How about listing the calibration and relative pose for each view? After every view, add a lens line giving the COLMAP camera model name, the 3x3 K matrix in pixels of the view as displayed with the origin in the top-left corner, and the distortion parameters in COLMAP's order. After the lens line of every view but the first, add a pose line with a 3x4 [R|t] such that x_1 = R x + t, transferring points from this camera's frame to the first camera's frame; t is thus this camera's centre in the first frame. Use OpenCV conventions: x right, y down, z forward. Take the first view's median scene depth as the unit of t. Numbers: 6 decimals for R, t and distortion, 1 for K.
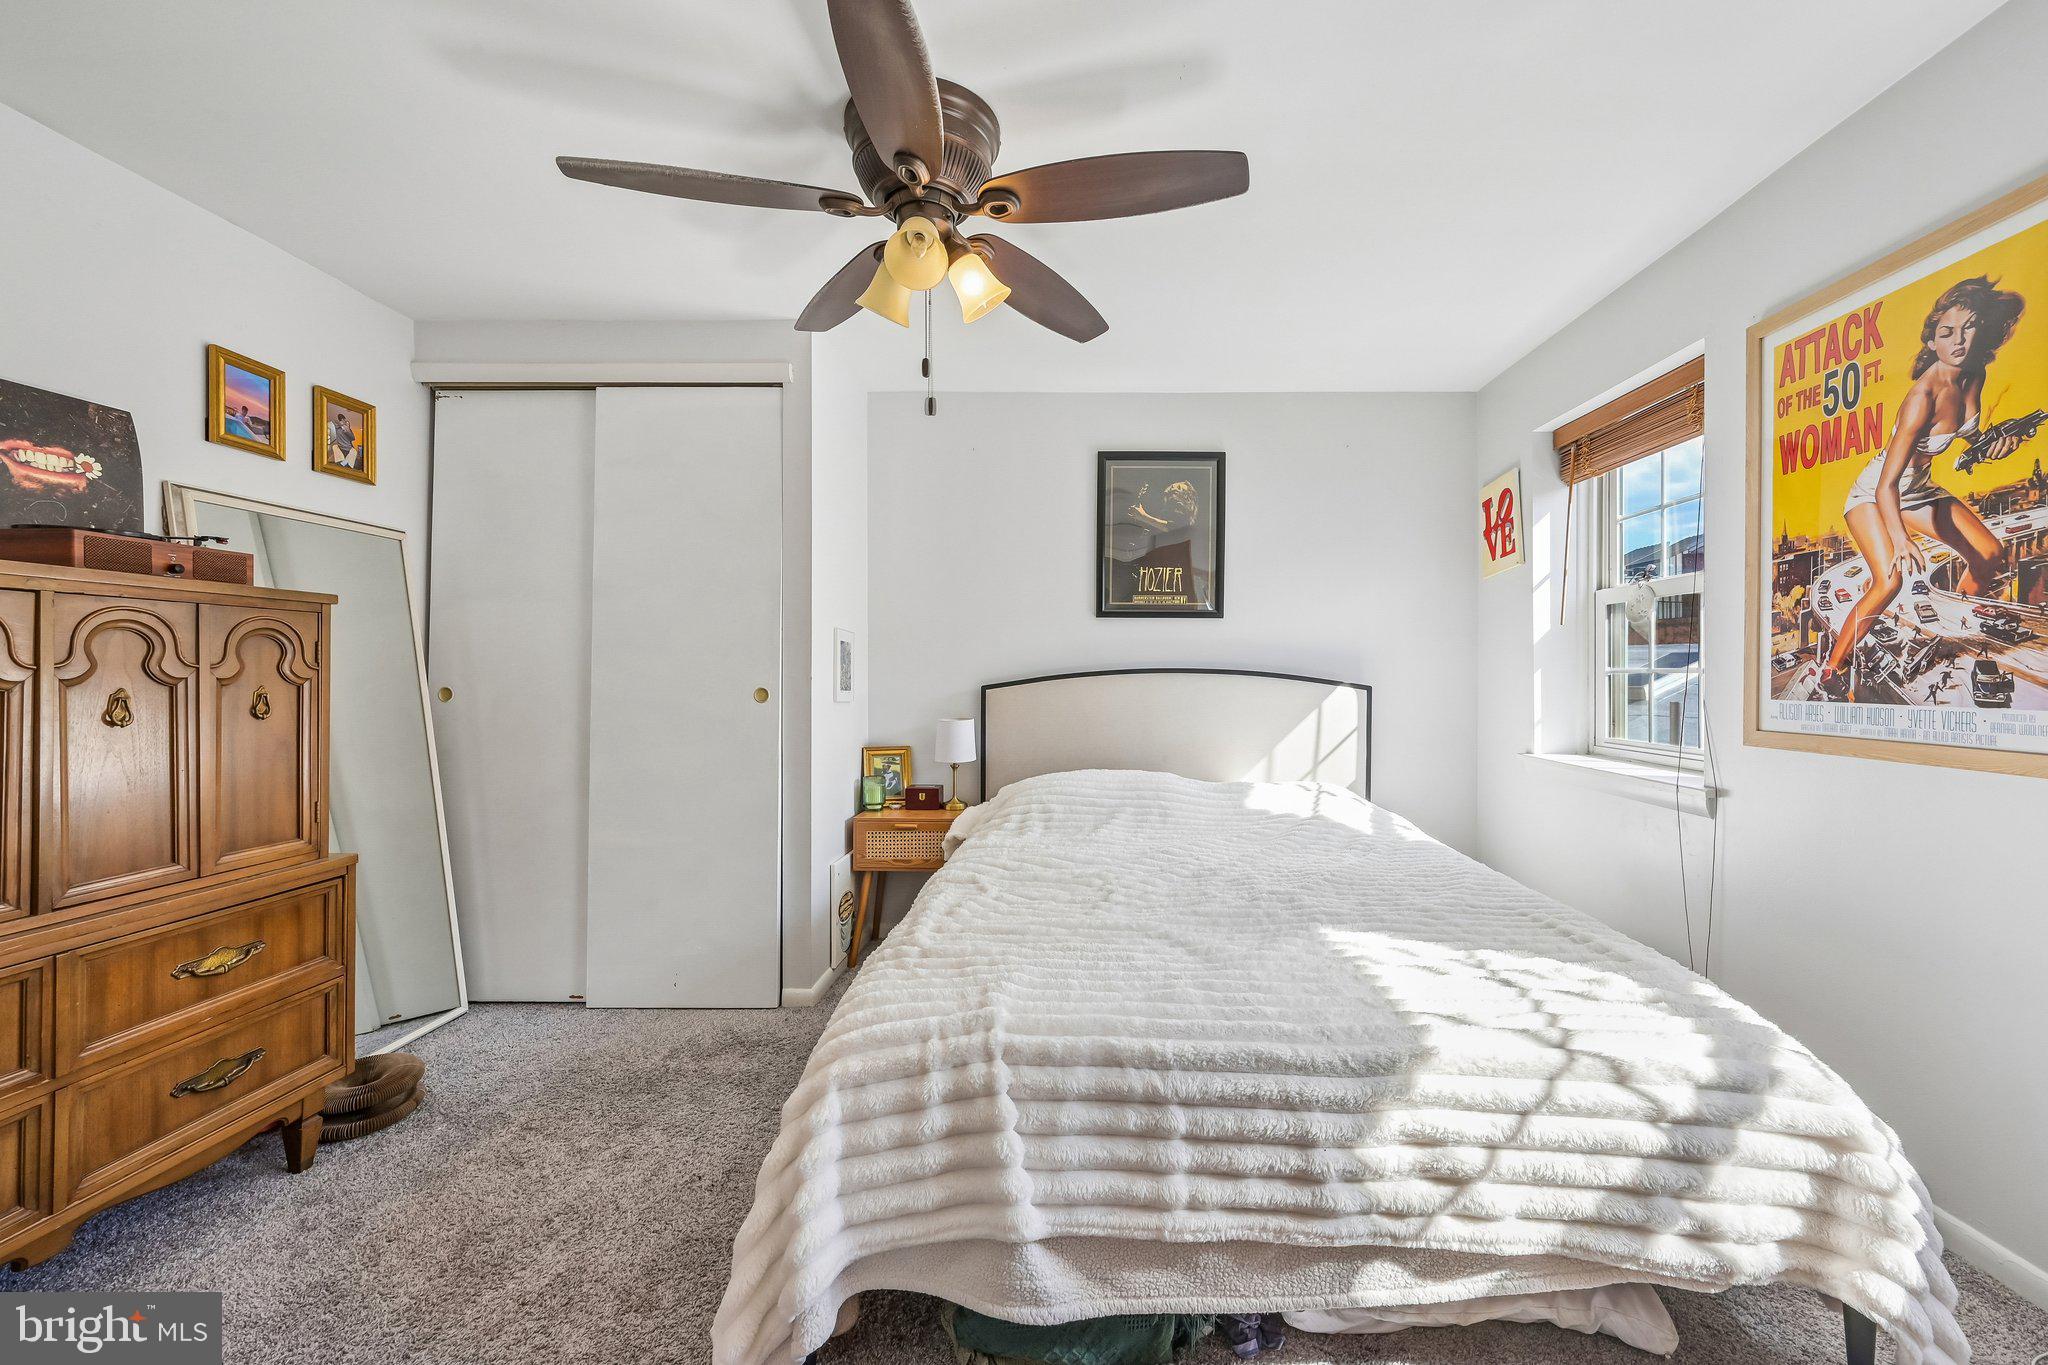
lens RADIAL K [[847.5, 0, 1023.6], [0, 847.5, 680.8], [0, 0, 1]] dist [0.002710, -0.000381]
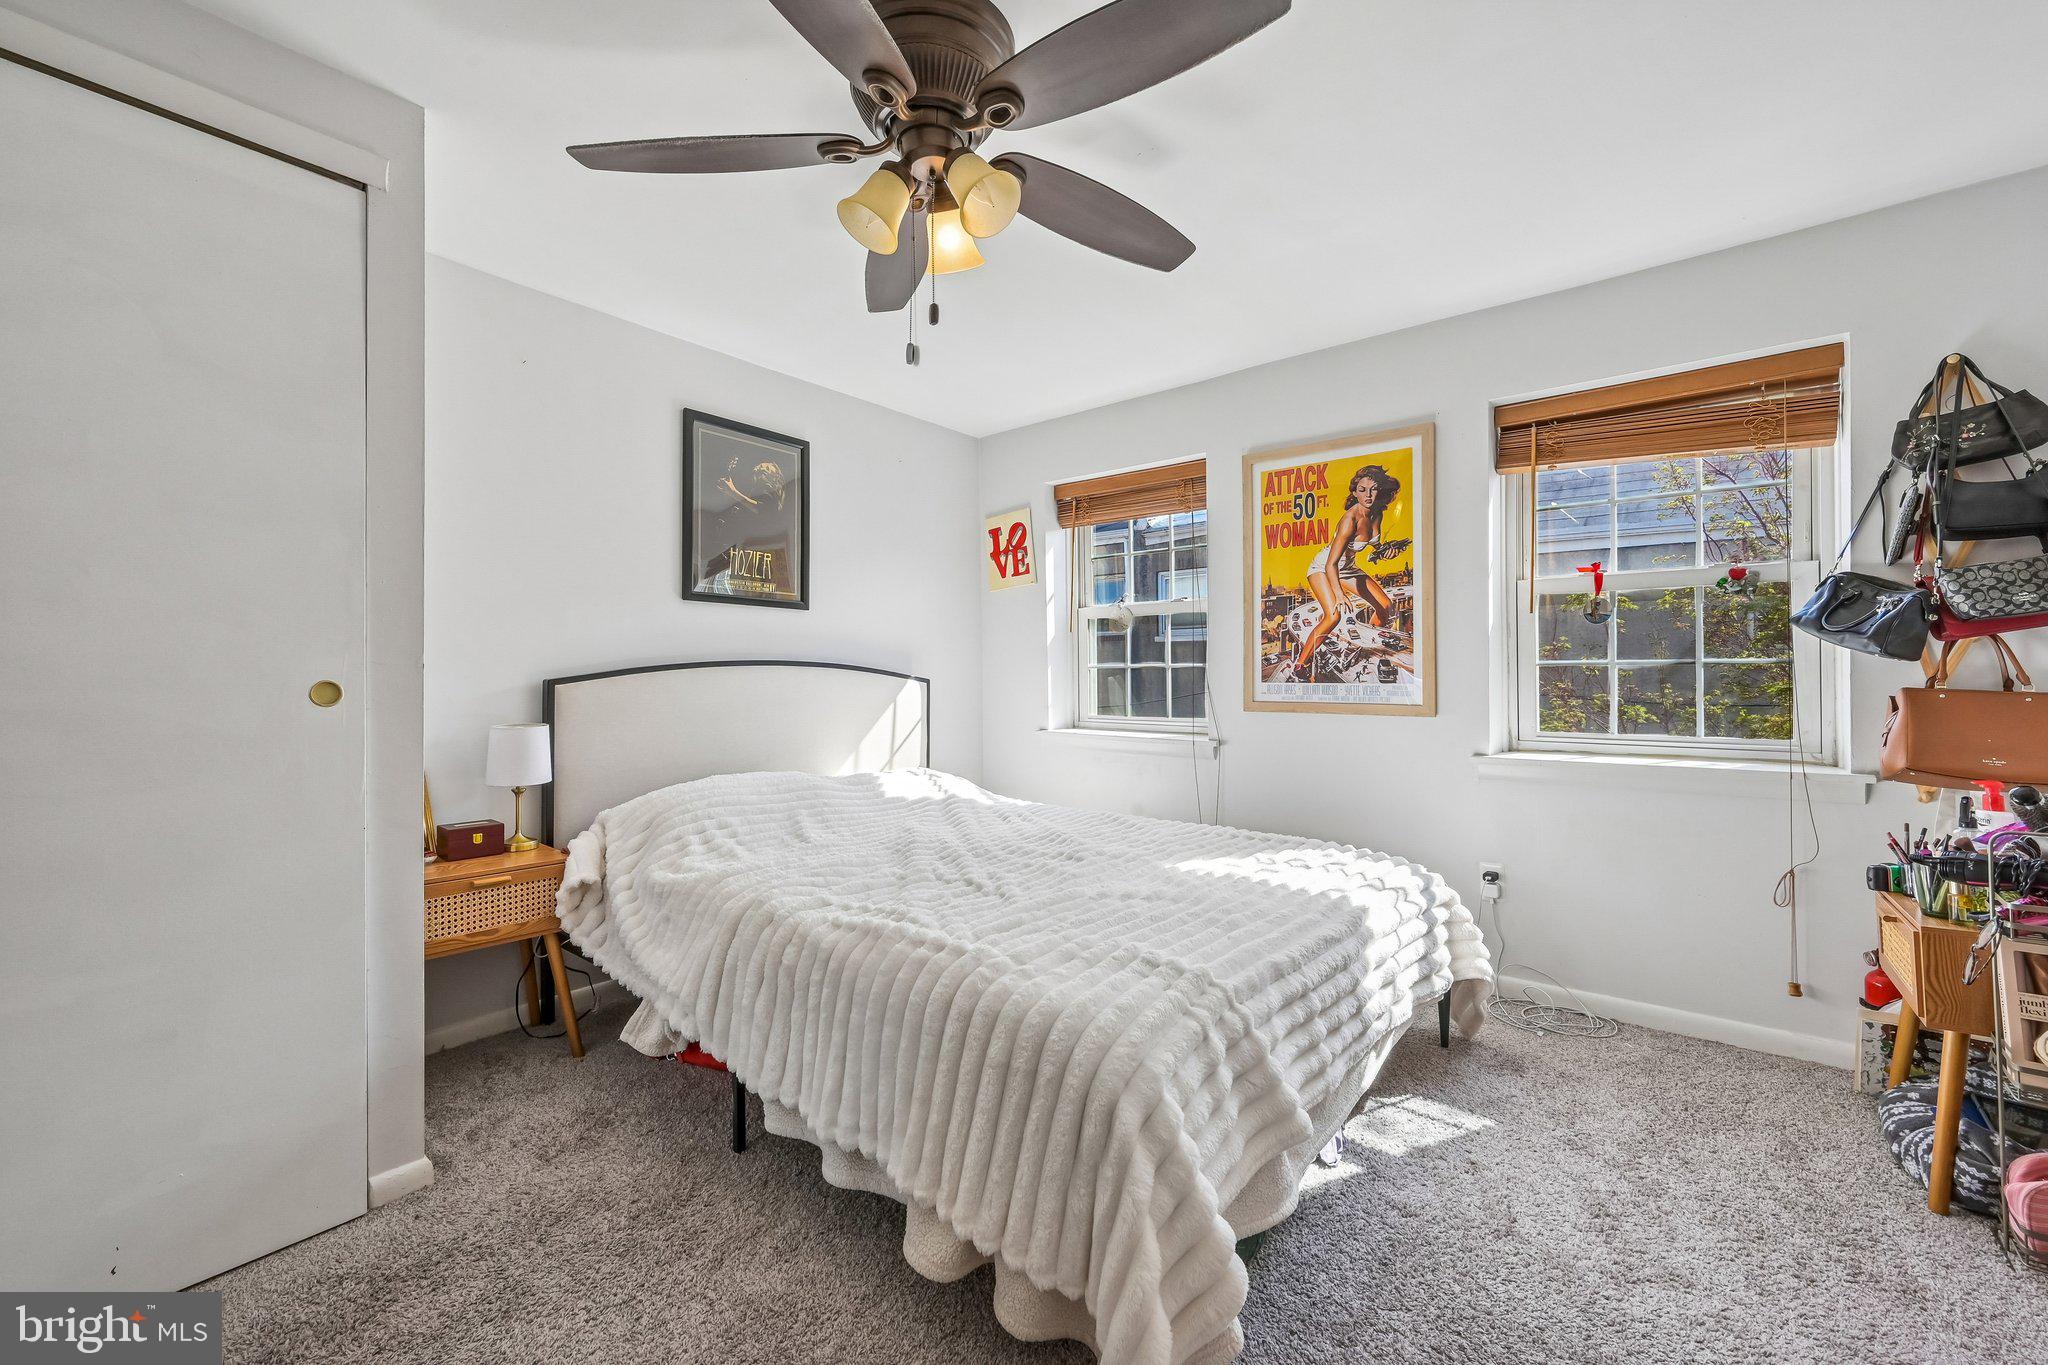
lens RADIAL K [[847.5, 0, 1066.6], [0, 847.5, 661.1], [0, 0, 1]] dist [0.002710, -0.000381]
pose [[0.586982, 0.015178, 0.809457, -0.745711], [0.005448, 0.999728, -0.022696, 0.016975], [-0.809581, 0.017731, 0.586740, 0.365488]]
